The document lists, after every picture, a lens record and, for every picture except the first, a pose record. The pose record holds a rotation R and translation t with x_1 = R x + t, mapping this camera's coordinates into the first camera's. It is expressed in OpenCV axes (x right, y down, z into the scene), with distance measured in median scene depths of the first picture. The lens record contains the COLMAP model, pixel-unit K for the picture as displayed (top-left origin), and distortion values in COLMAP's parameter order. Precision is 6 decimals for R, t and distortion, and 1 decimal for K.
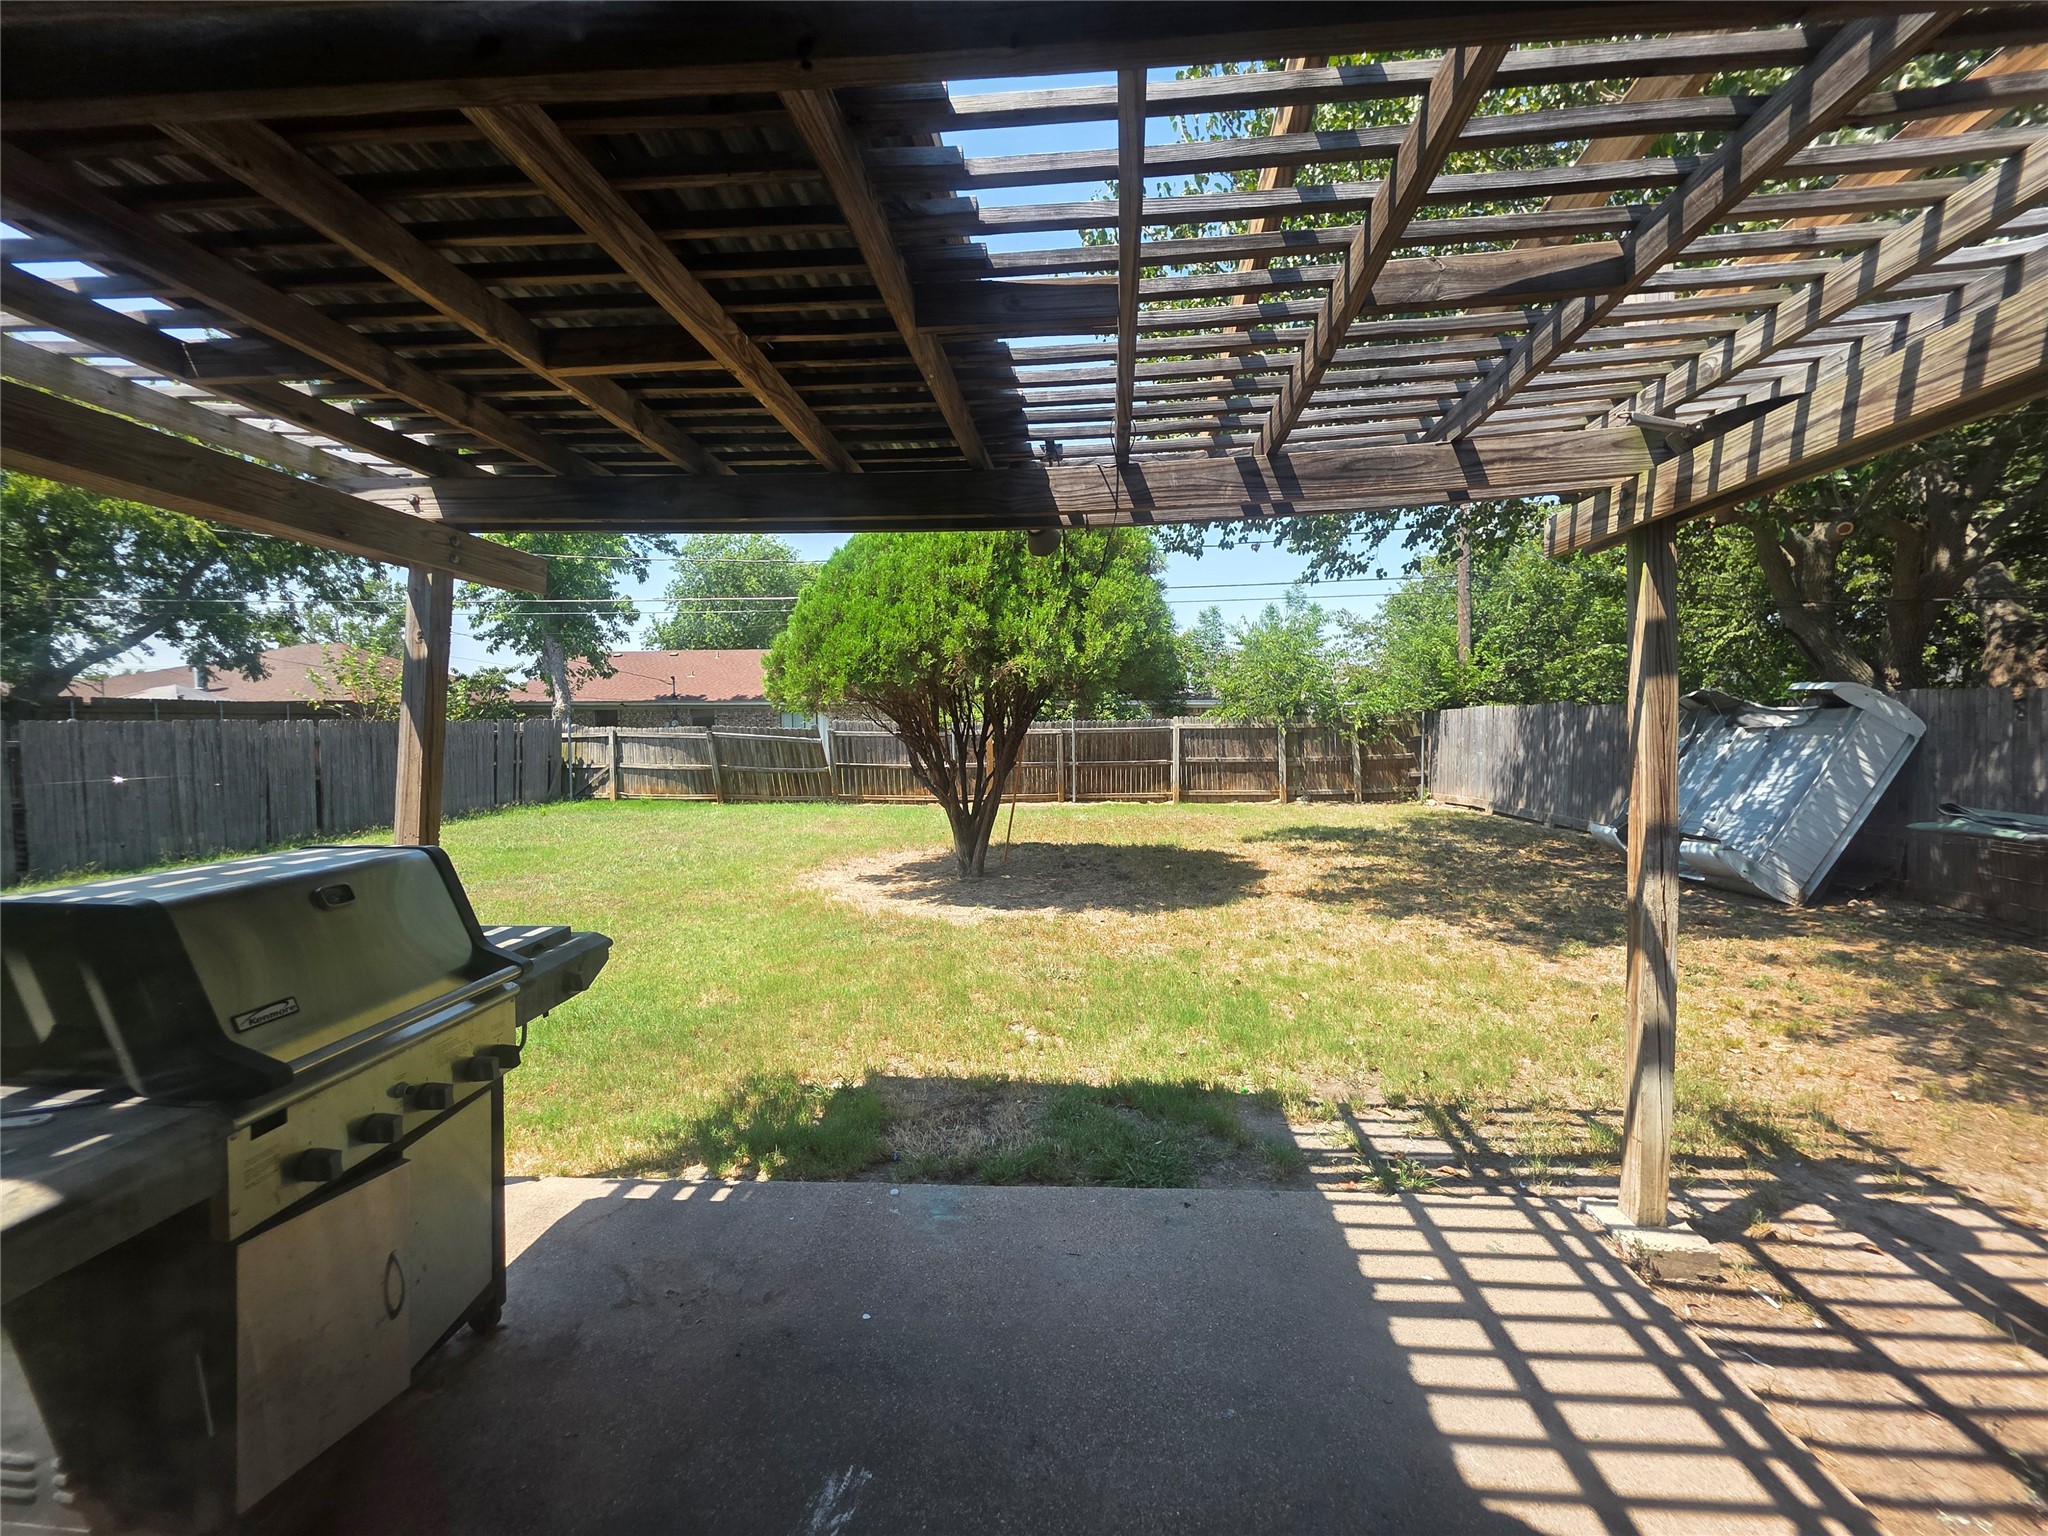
lens RADIAL K [[815.3, 0, 1024.0], [0, 815.3, 768.0], [0, 0, 1]] dist [0.003144, 0.000101]
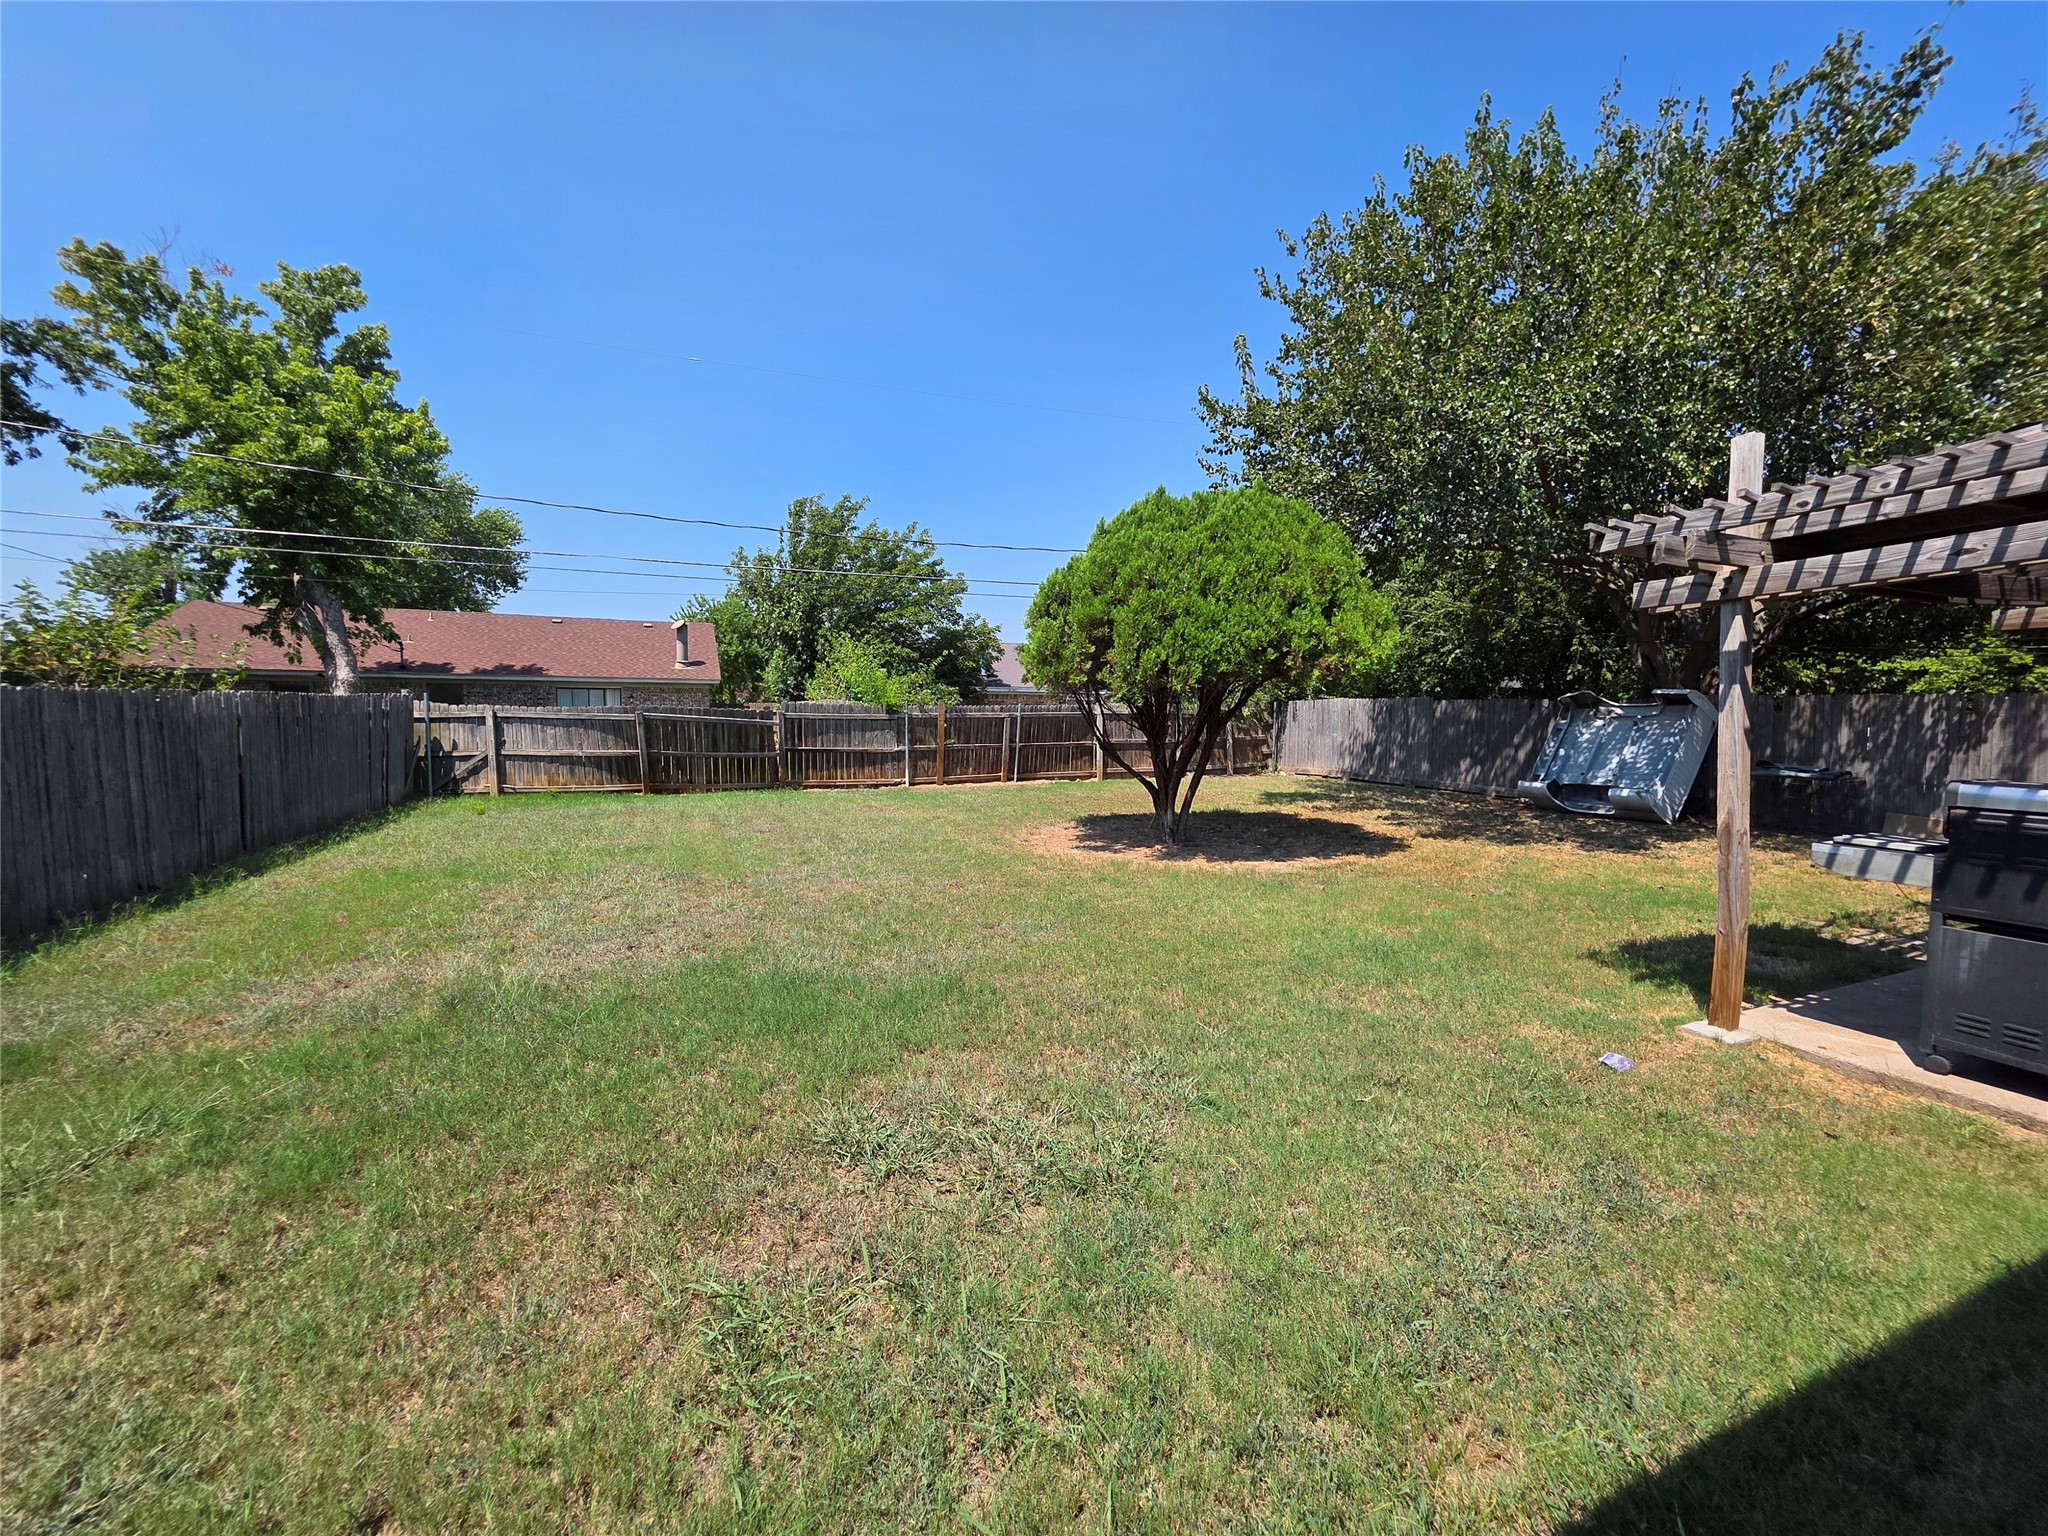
lens RADIAL K [[815.3, 0, 1024.0], [0, 815.3, 768.0], [0, 0, 1]] dist [0.003144, 0.000101]
pose [[0.905910, -0.019543, 0.423019, -0.377574], [0.011228, 0.999692, 0.022139, 0.001006], [-0.423321, -0.015306, 0.905850, 0.029648]]
